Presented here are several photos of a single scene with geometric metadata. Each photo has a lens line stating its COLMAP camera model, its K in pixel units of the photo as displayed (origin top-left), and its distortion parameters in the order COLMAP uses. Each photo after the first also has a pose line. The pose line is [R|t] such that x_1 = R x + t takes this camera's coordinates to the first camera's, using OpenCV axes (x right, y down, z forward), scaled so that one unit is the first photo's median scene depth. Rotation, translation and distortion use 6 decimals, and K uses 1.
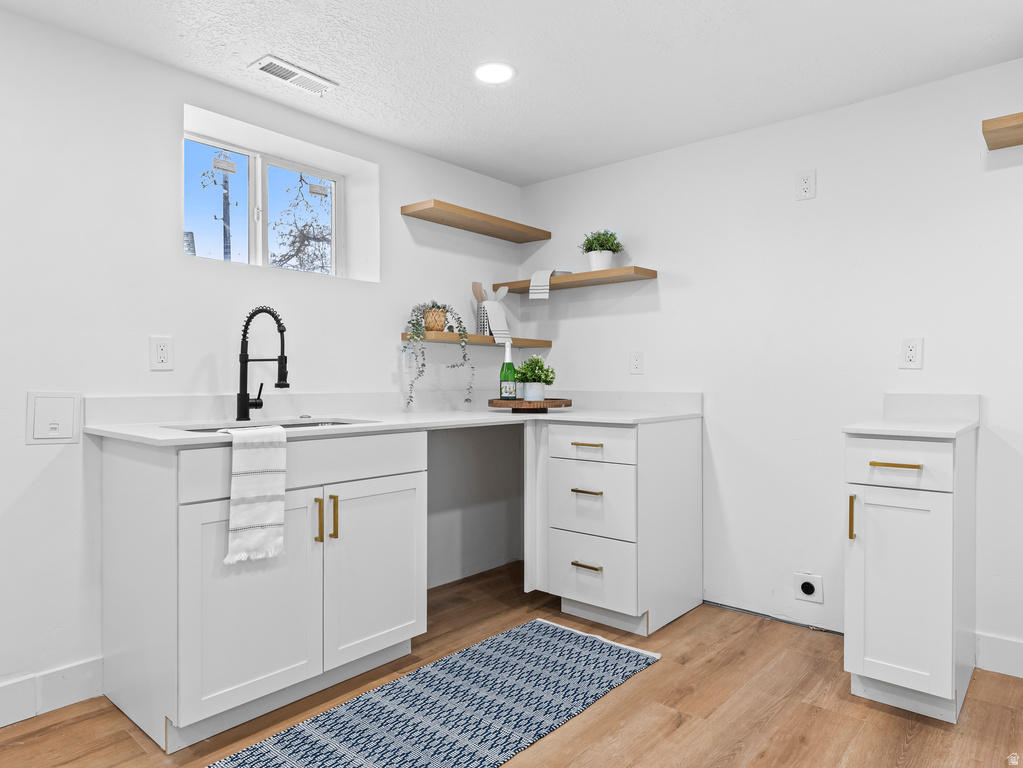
lens RADIAL K [[633.5, 0, 510.0], [0, 633.5, 393.7], [0, 0, 1]] dist [0.018535, -0.000770]
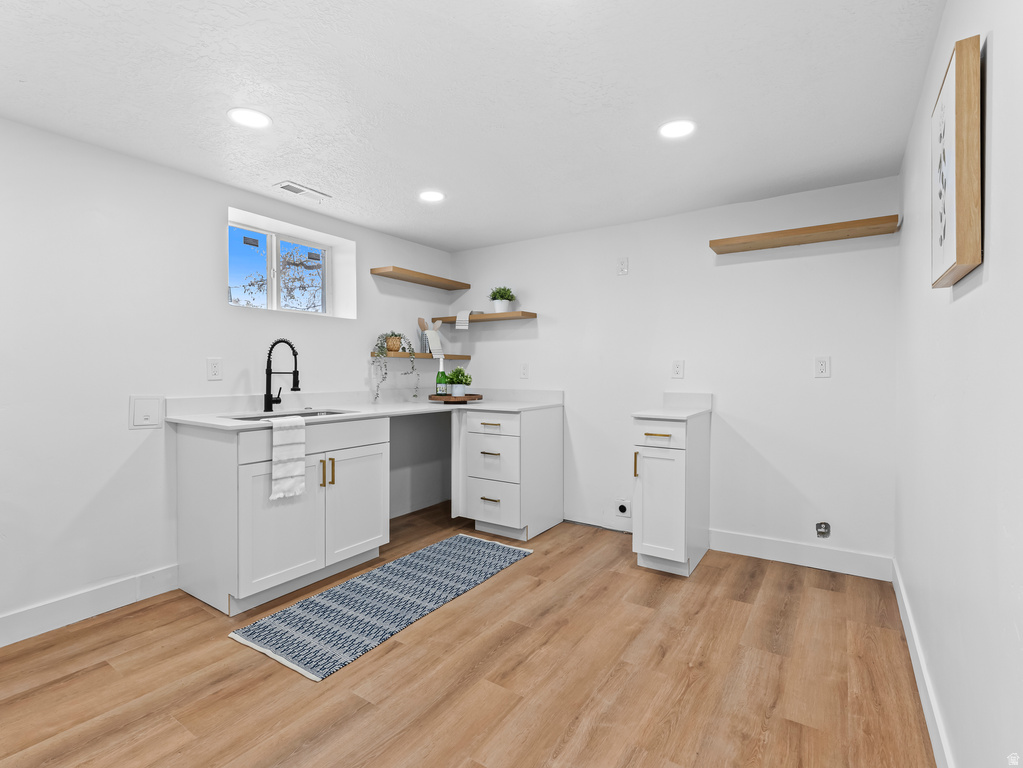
lens RADIAL K [[479.1, 0, 507.5], [0, 479.1, 382.3], [0, 0, 1]] dist [0.013184, -0.000468]
pose [[0.992009, 0.000270, 0.126164, 0.012118], [-0.000509, 0.999998, 0.001867, -0.032558], [-0.126163, -0.001916, 0.992008, -0.243472]]
